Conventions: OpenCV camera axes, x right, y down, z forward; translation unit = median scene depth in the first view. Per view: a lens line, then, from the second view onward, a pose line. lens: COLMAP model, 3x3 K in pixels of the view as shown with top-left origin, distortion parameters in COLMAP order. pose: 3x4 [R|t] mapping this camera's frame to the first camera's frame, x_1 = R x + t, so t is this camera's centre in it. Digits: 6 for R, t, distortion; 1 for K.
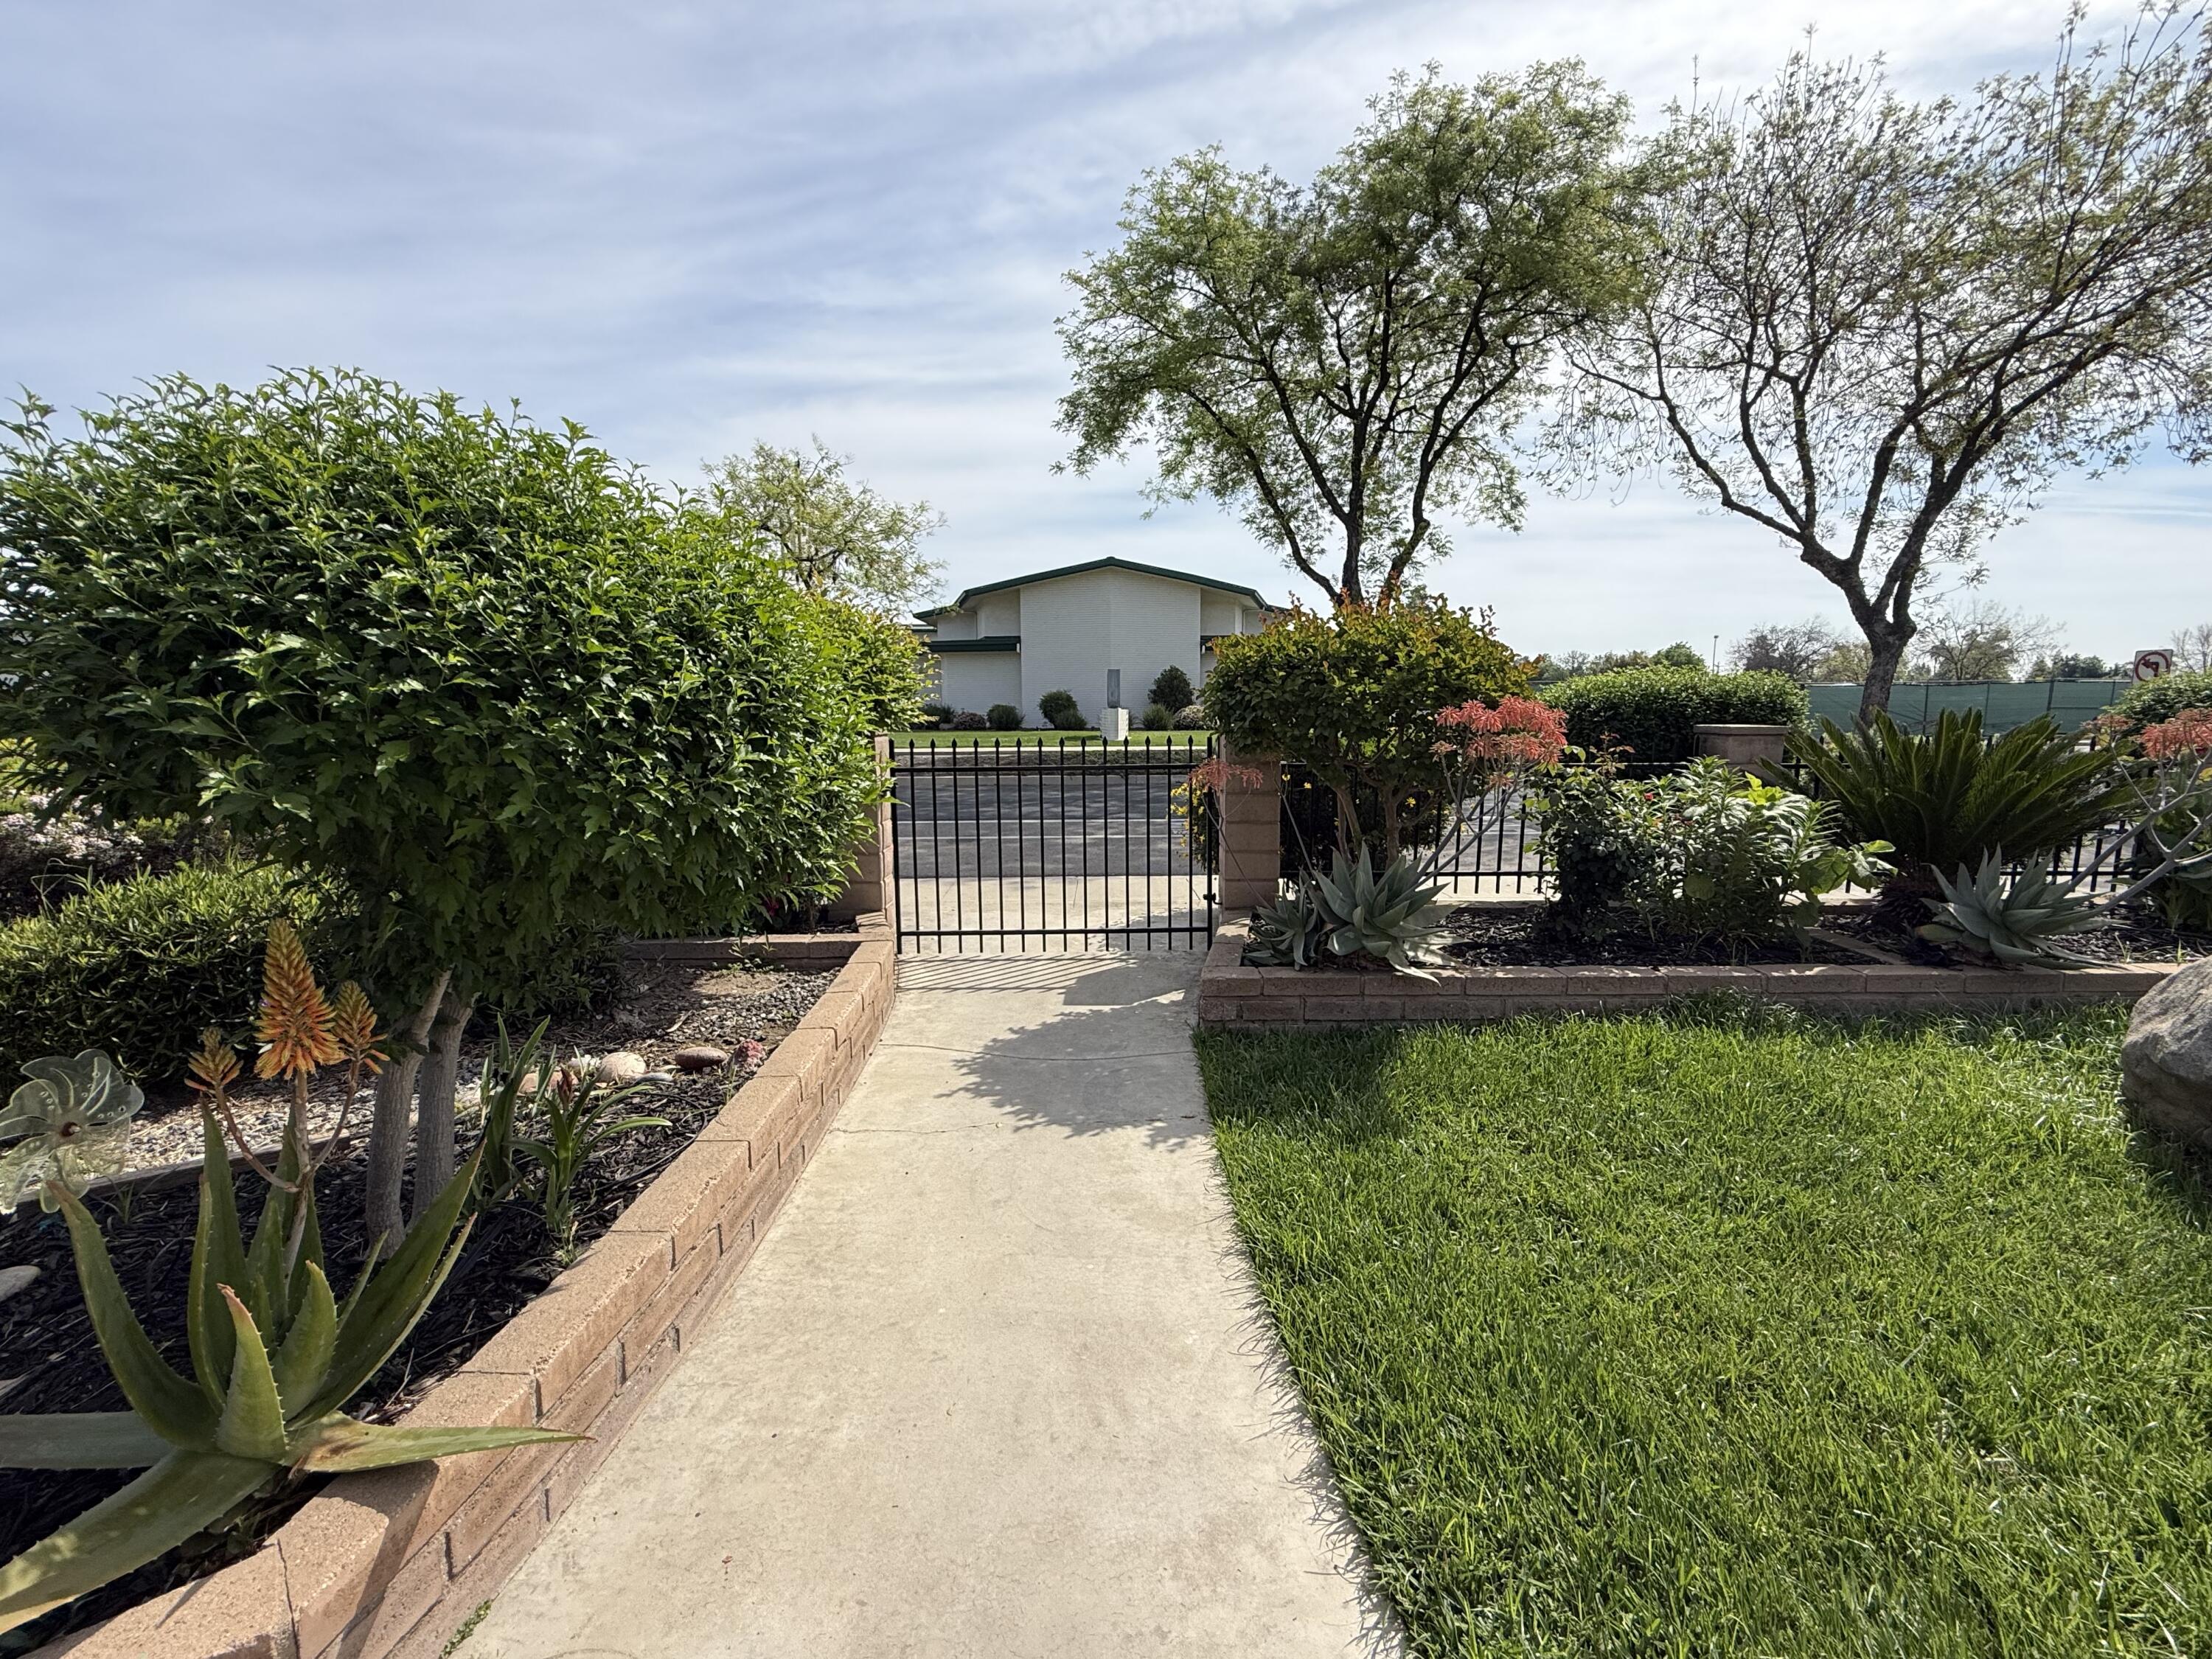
lens RADIAL K [[955.7, 0, 1111.2], [0, 955.7, 826.1], [0, 0, 1]] dist [0.007116, -0.000783]
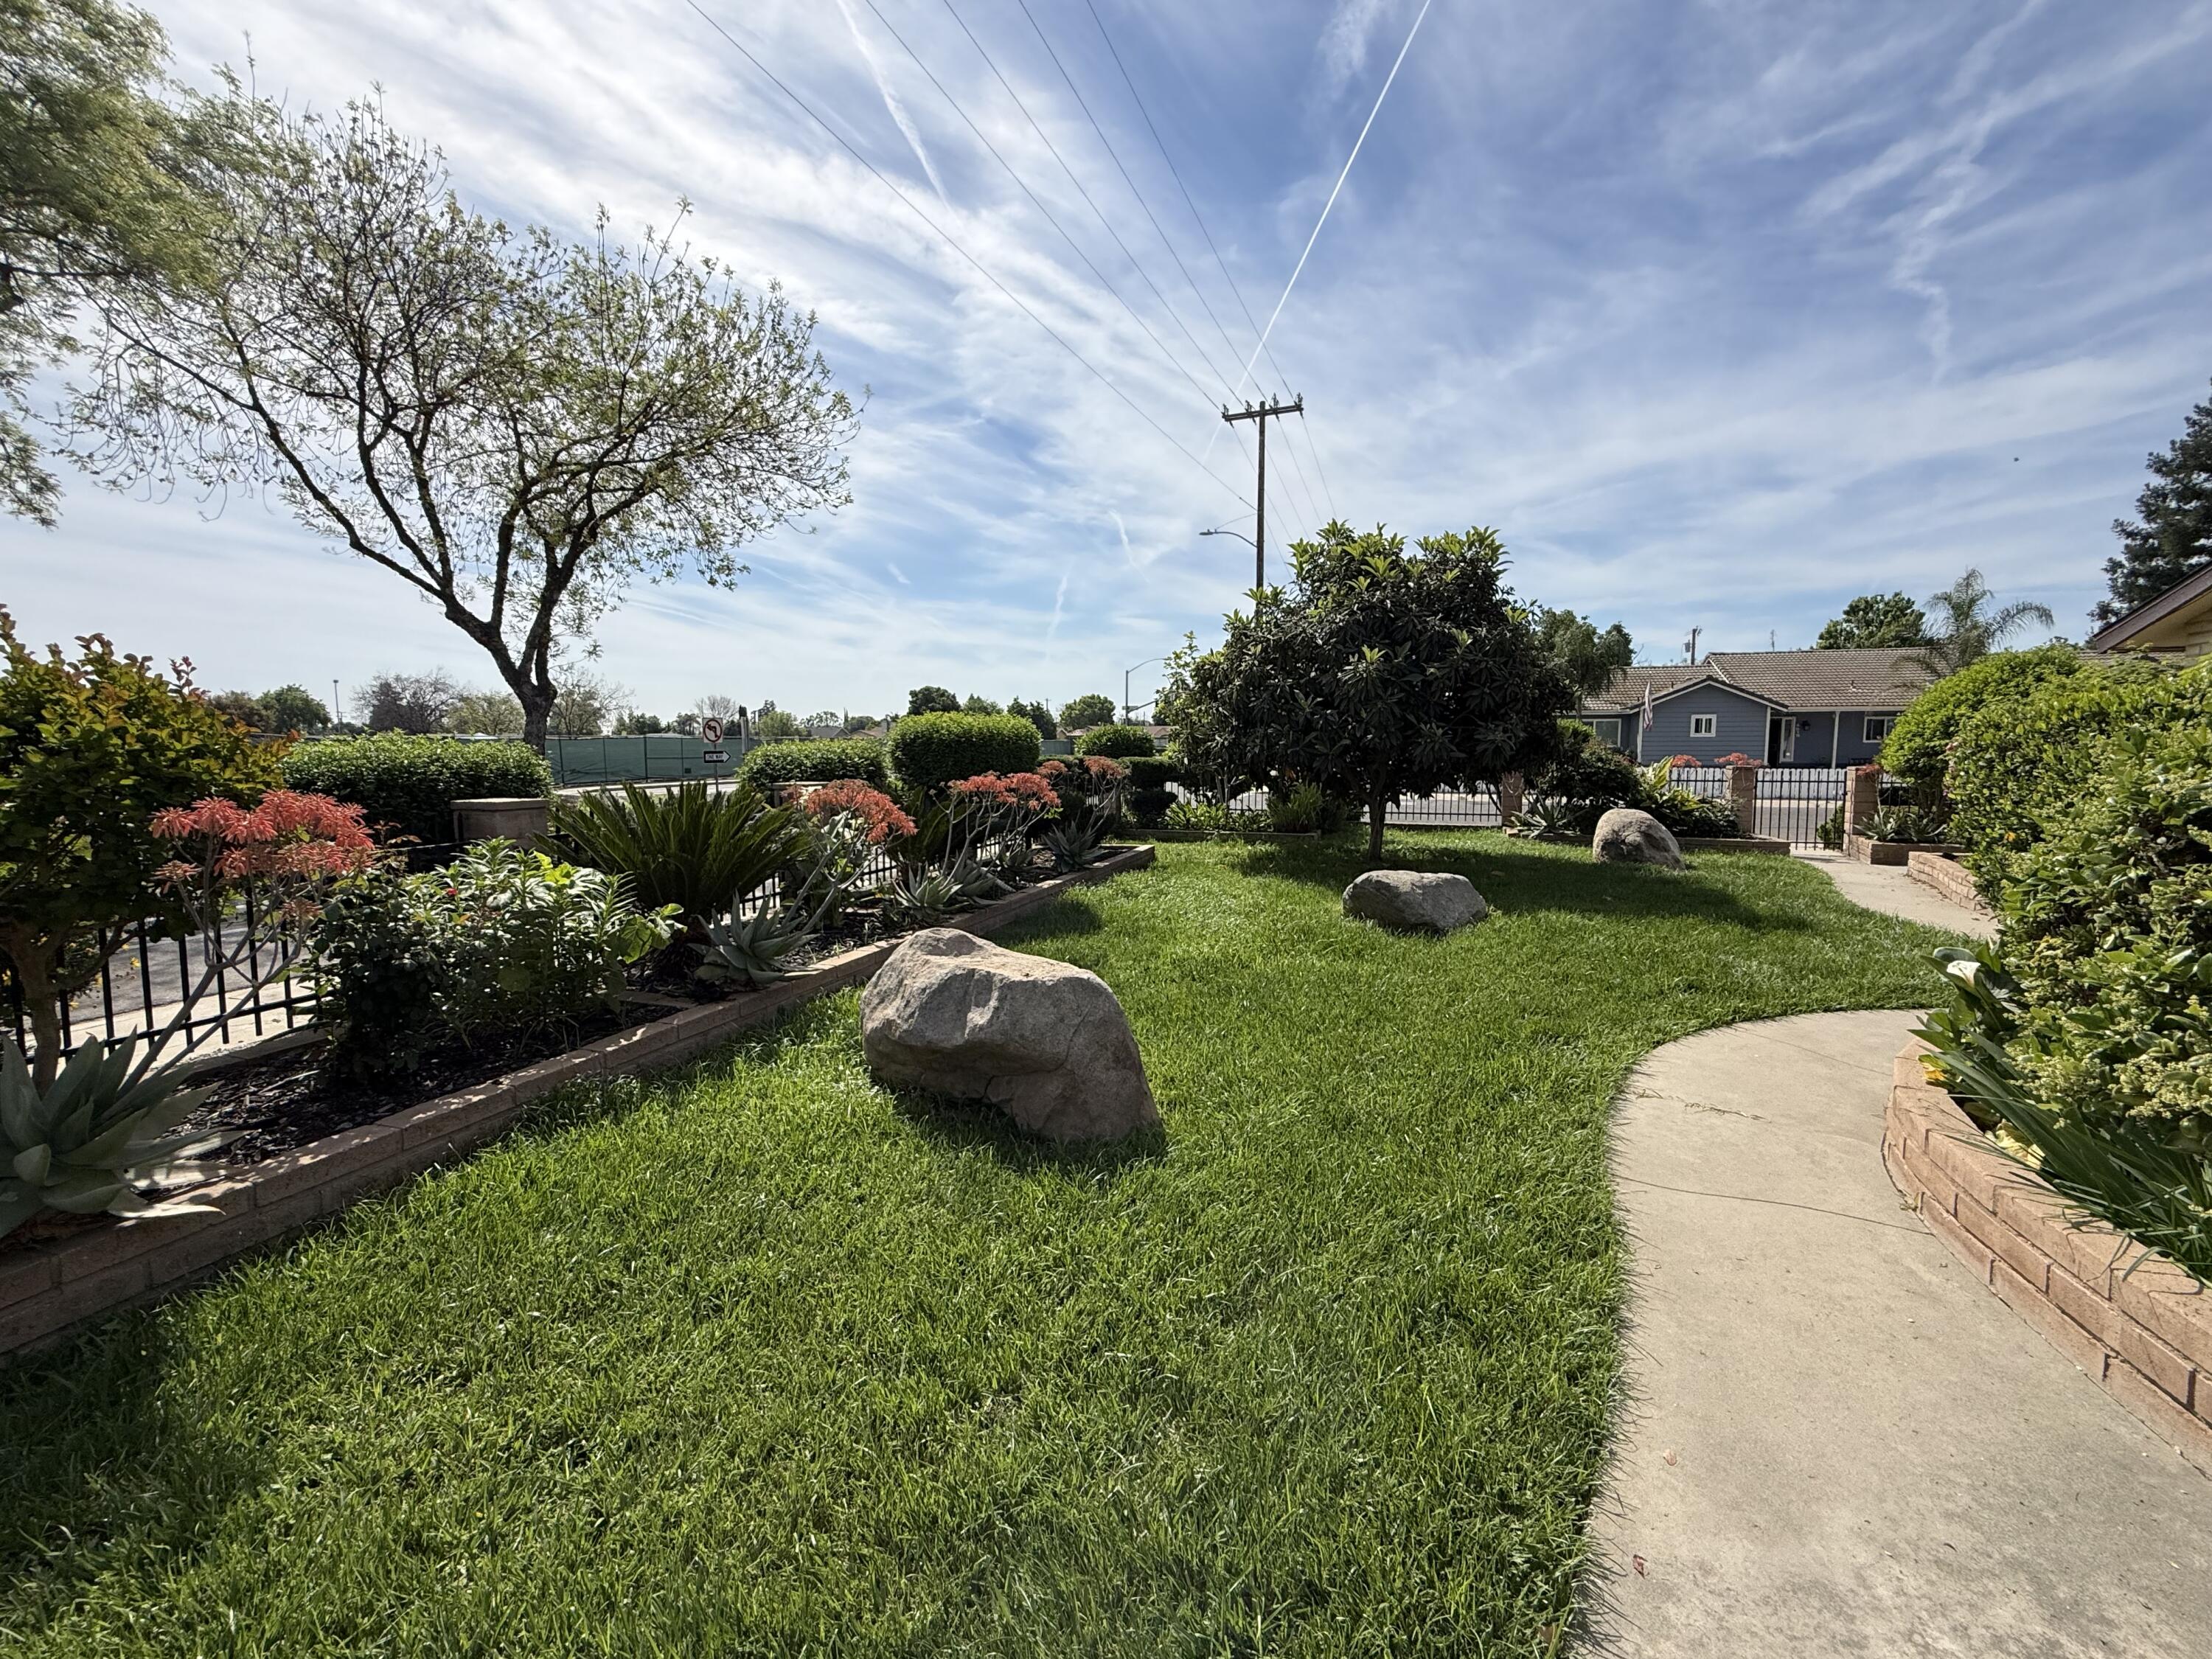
lens RADIAL K [[955.7, 0, 1066.8], [0, 955.7, 825.7], [0, 0, 1]] dist [0.007116, -0.000783]
pose [[0.335192, -0.084664, 0.938338, -0.030876], [0.124403, 0.991211, 0.044995, -0.026445], [-0.933900, 0.101650, 0.342779, 0.071815]]
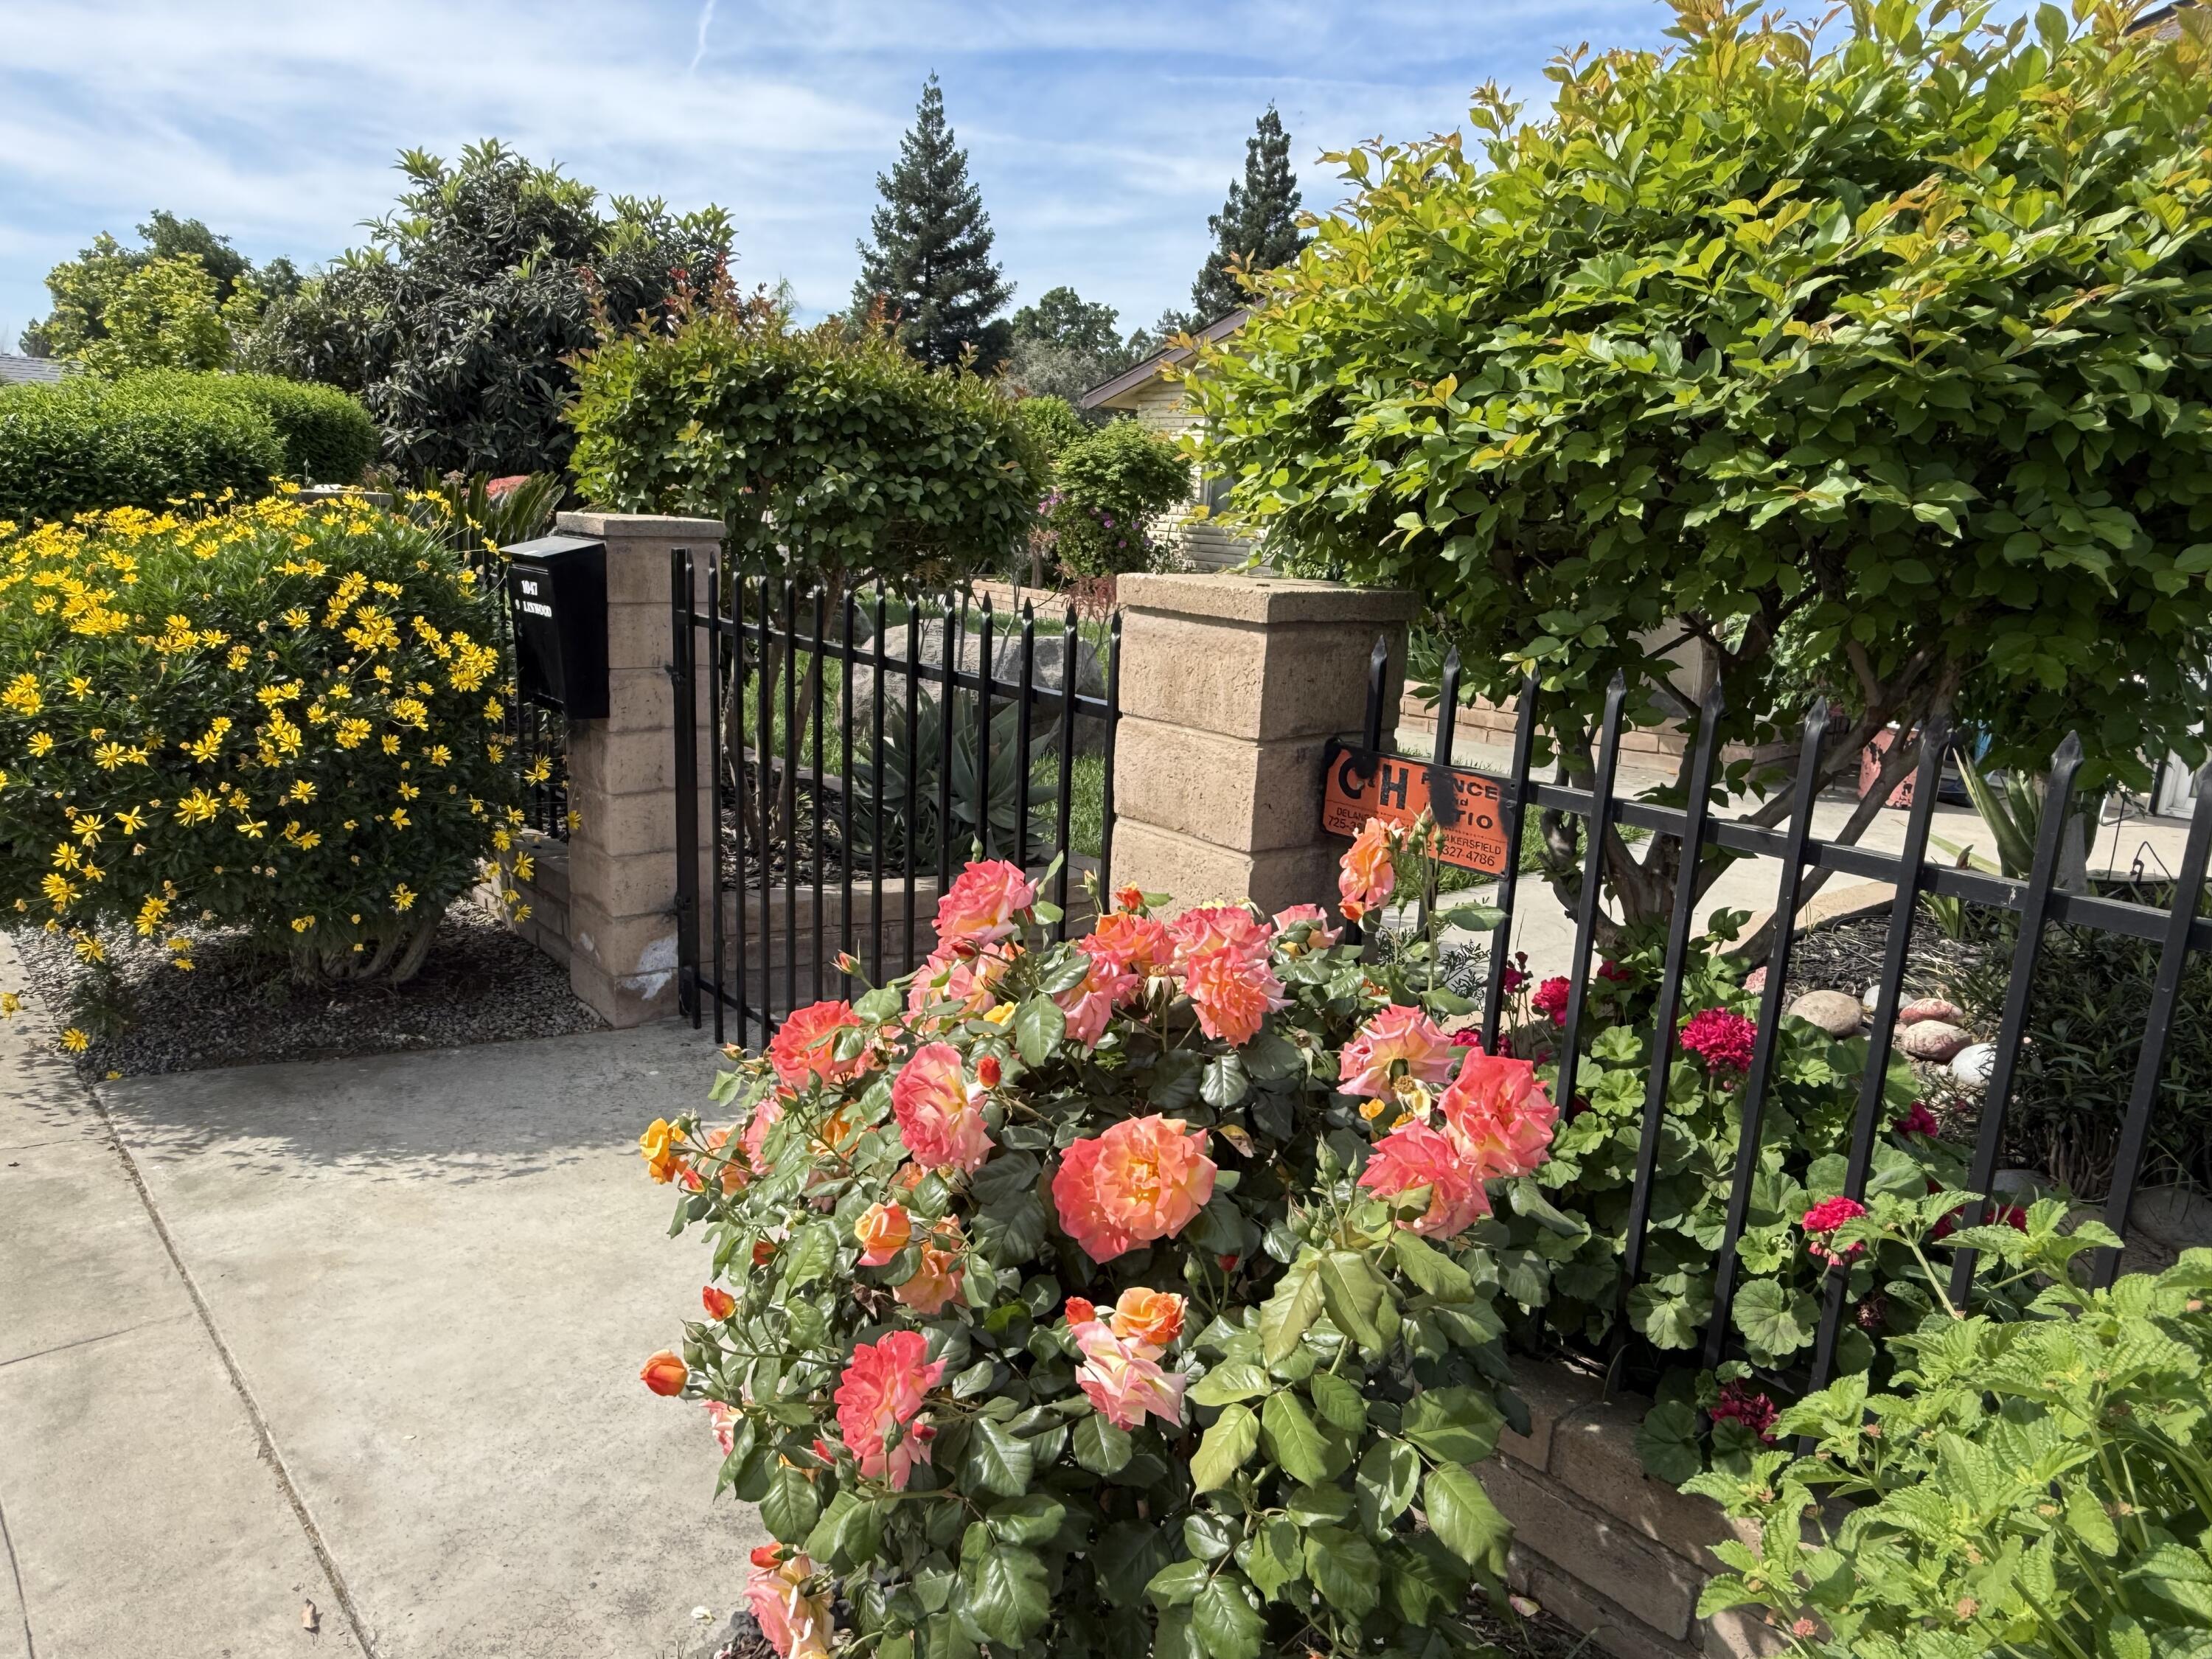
lens RADIAL K [[1489.9, 0, 1122.3], [0, 1489.9, 833.3], [0, 0, 1]] dist [-0.001706, 0.003308]
pose [[-0.635439, -0.207540, 0.743737, -0.293668], [0.044119, 0.951869, 0.303314, -0.087998], [-0.770890, 0.225550, -0.595698, 0.642938]]
